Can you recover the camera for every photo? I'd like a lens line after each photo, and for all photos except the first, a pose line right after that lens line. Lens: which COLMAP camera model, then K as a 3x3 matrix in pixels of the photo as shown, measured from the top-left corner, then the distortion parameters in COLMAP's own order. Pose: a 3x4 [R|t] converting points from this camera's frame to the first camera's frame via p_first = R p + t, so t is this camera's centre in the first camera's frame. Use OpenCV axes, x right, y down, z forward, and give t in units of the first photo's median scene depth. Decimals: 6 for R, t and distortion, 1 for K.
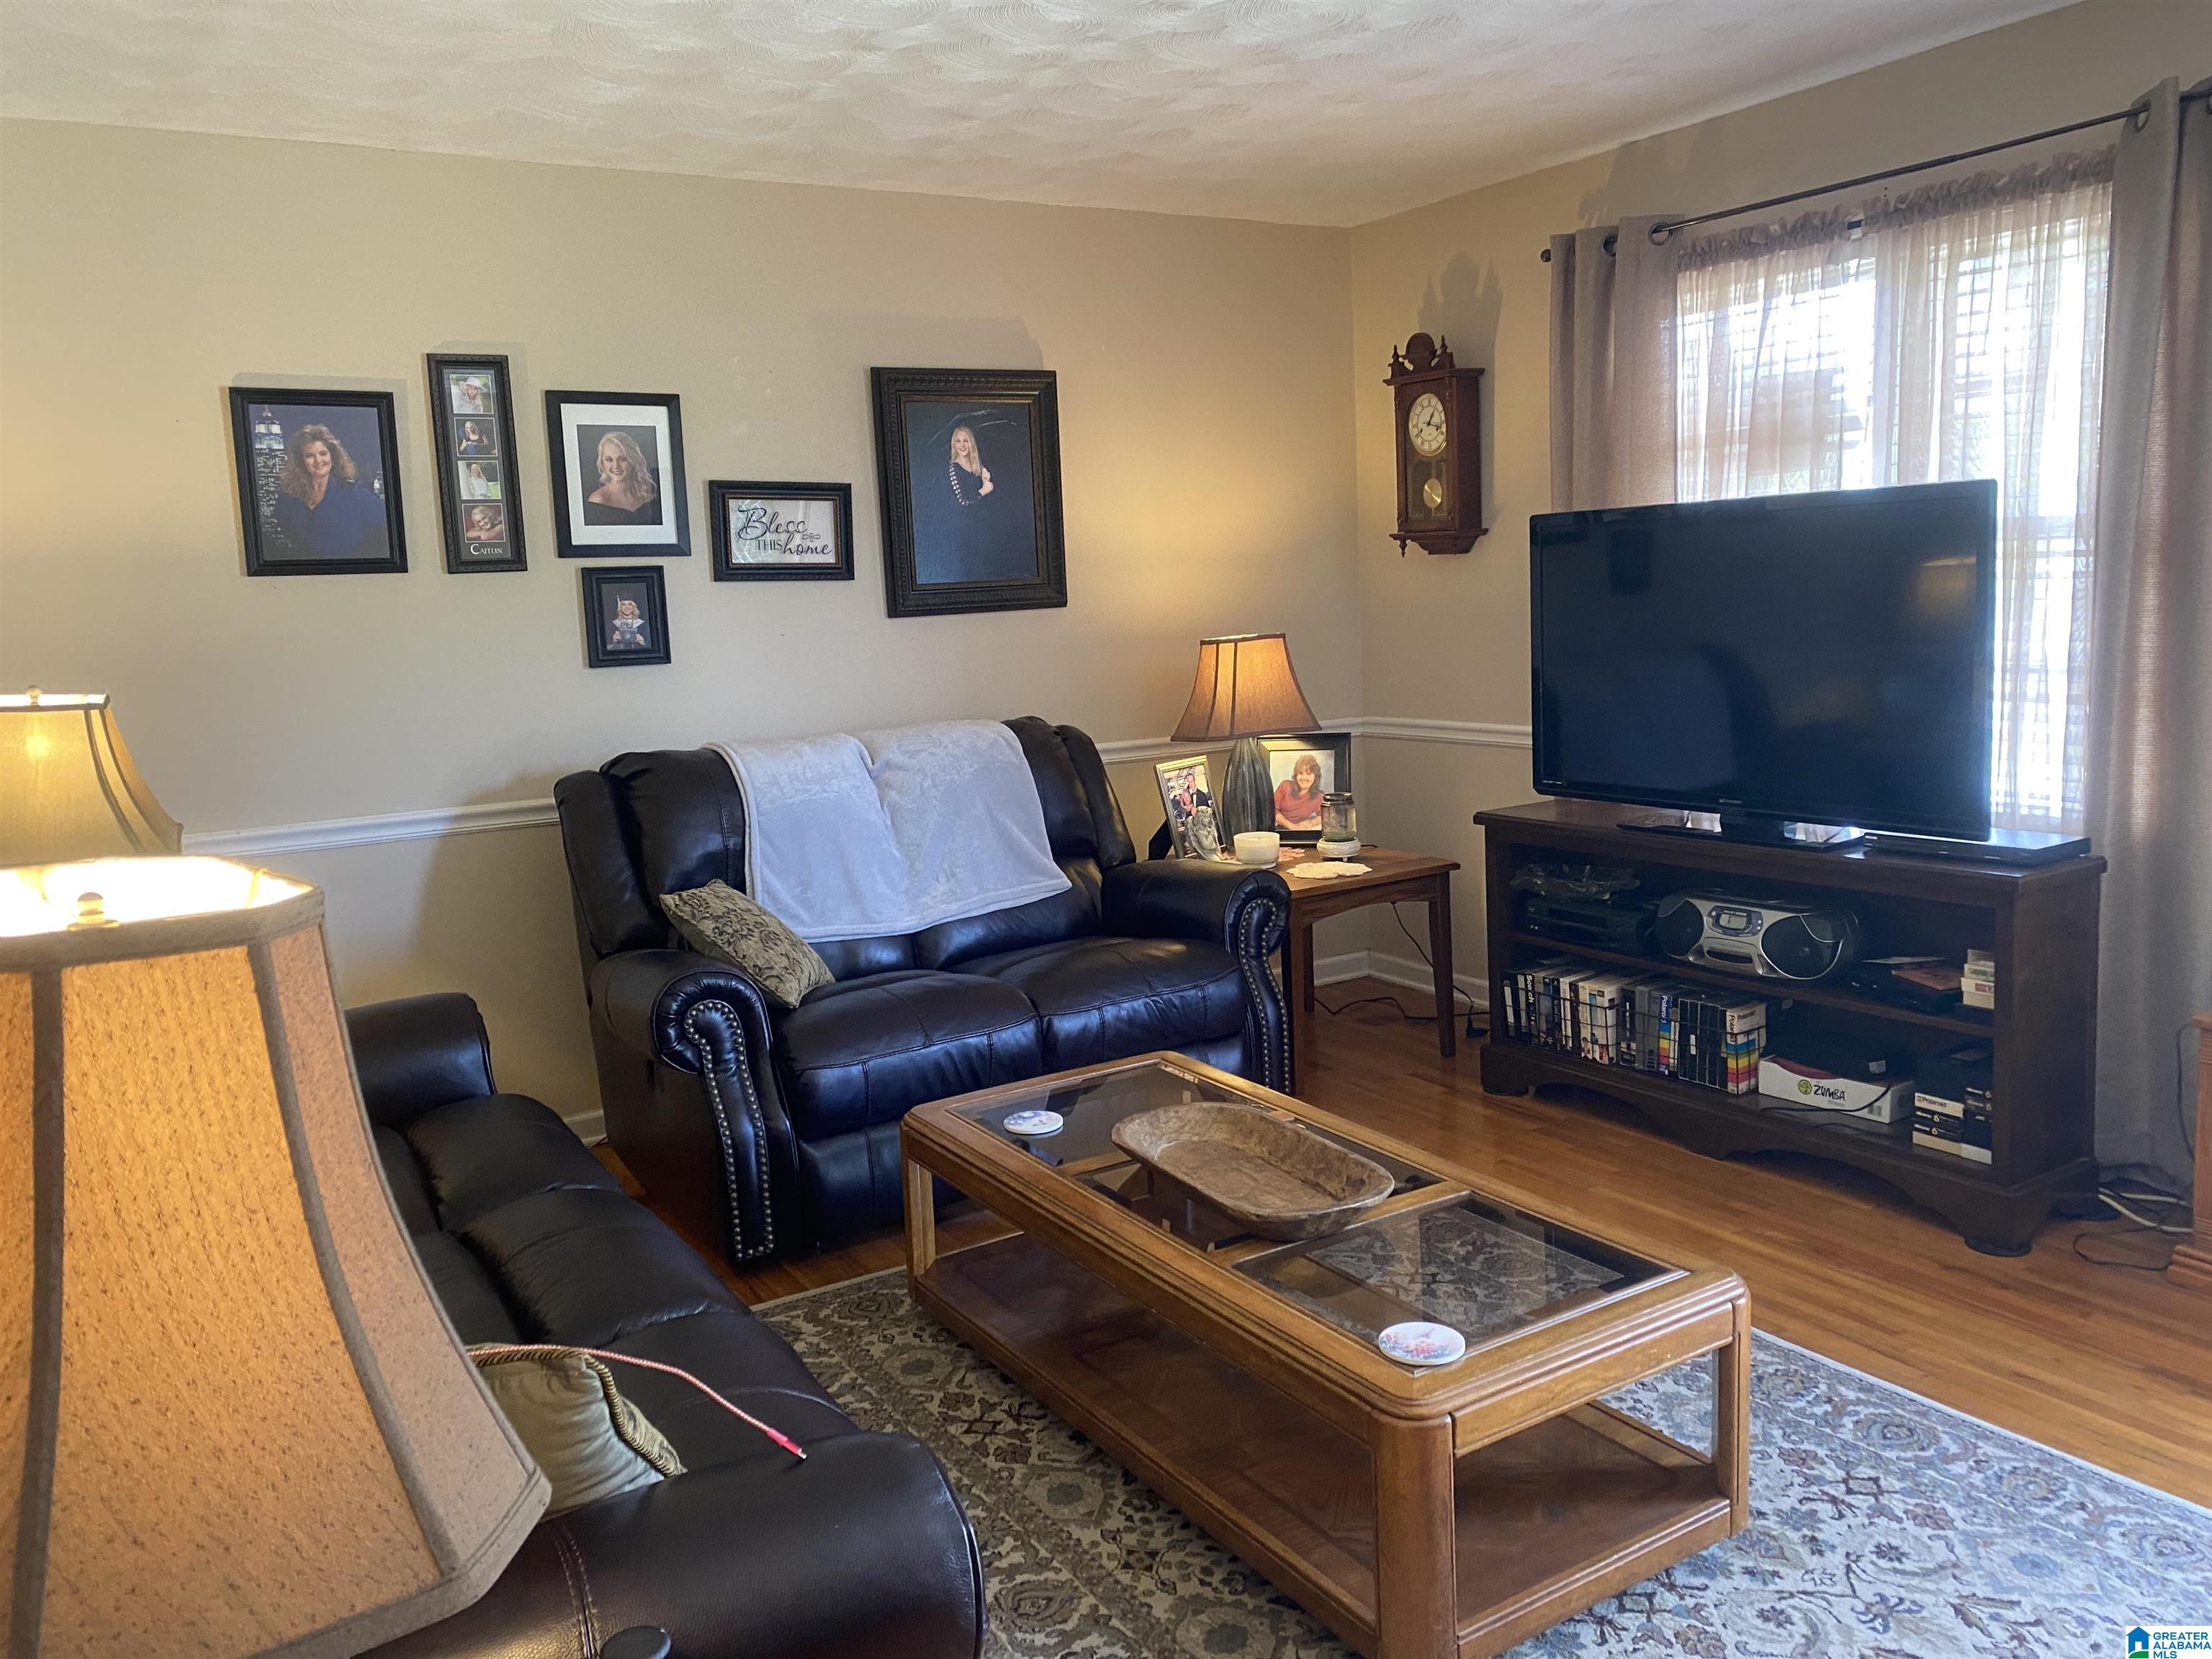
lens RADIAL K [[1660.8, 0, 1111.2], [0, 1660.8, 836.9], [0, 0, 1]] dist [0.006048, -0.033403]
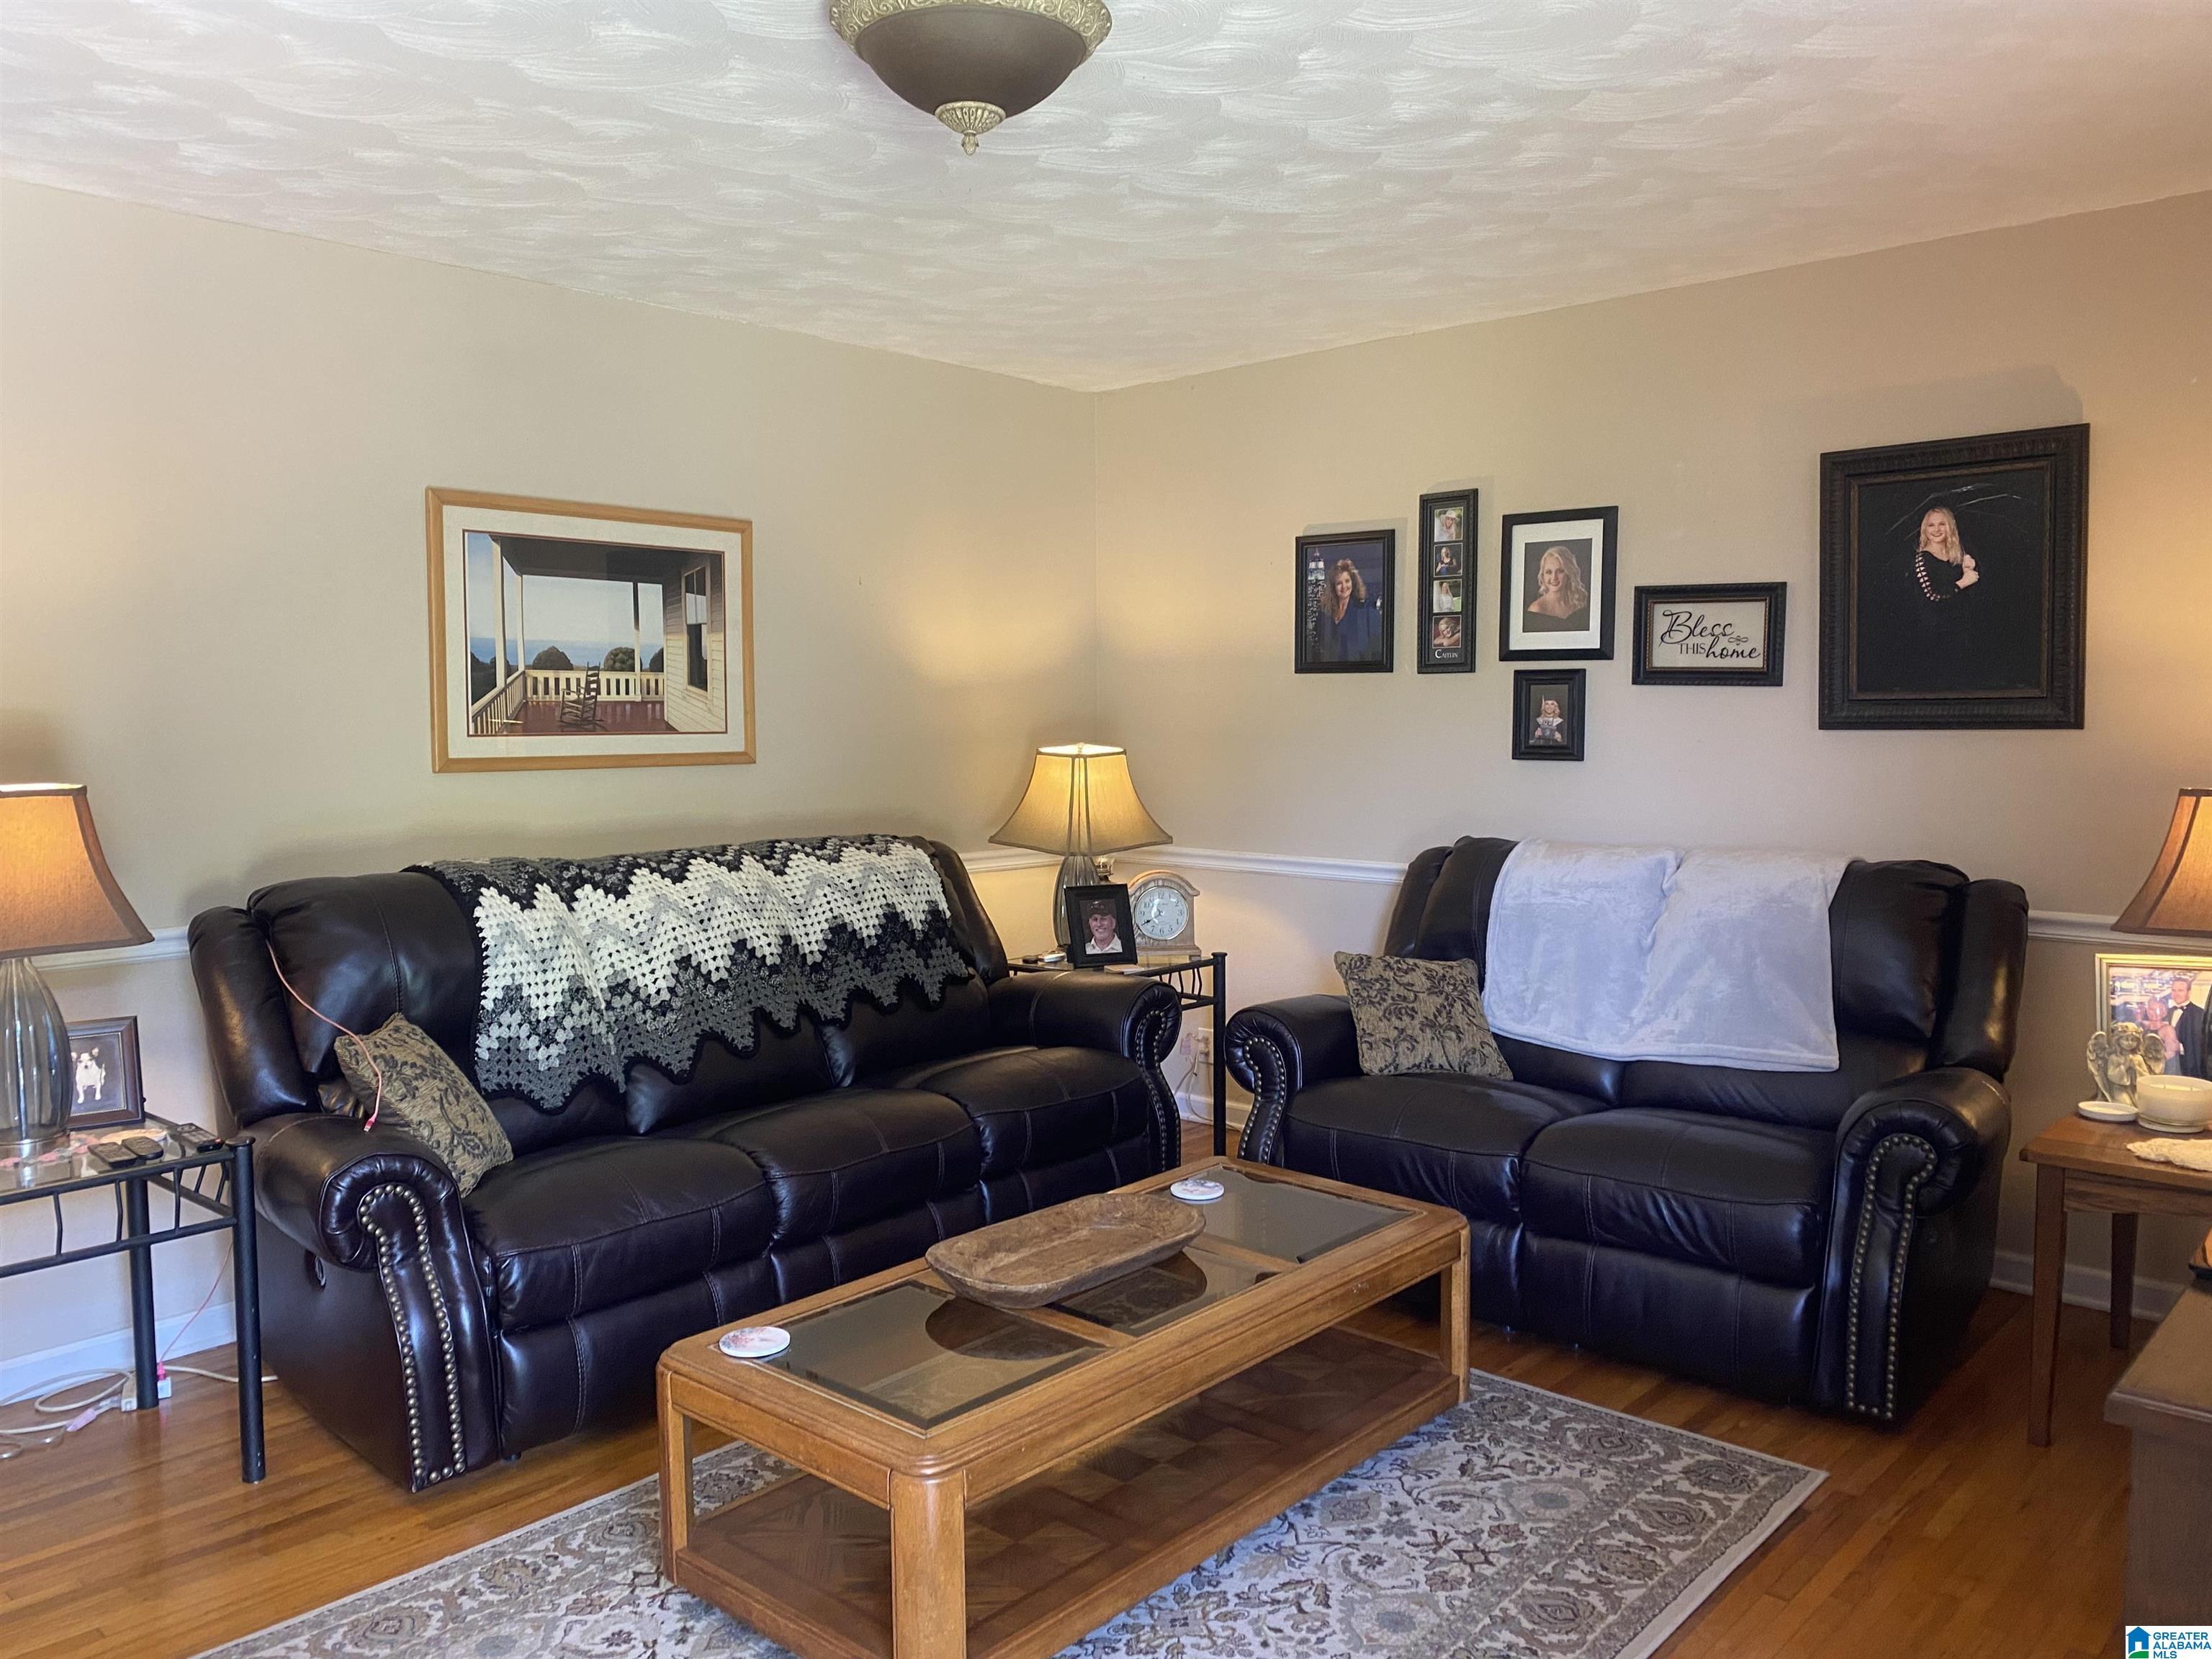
lens RADIAL K [[1660.8, 0, 1108.0], [0, 1660.8, 825.1], [0, 0, 1]] dist [0.006048, -0.033403]
pose [[0.263393, 0.116167, -0.957669, 0.681173], [-0.142291, 0.986543, 0.080535, -0.107753], [0.954137, 0.115056, 0.276379, 0.432241]]
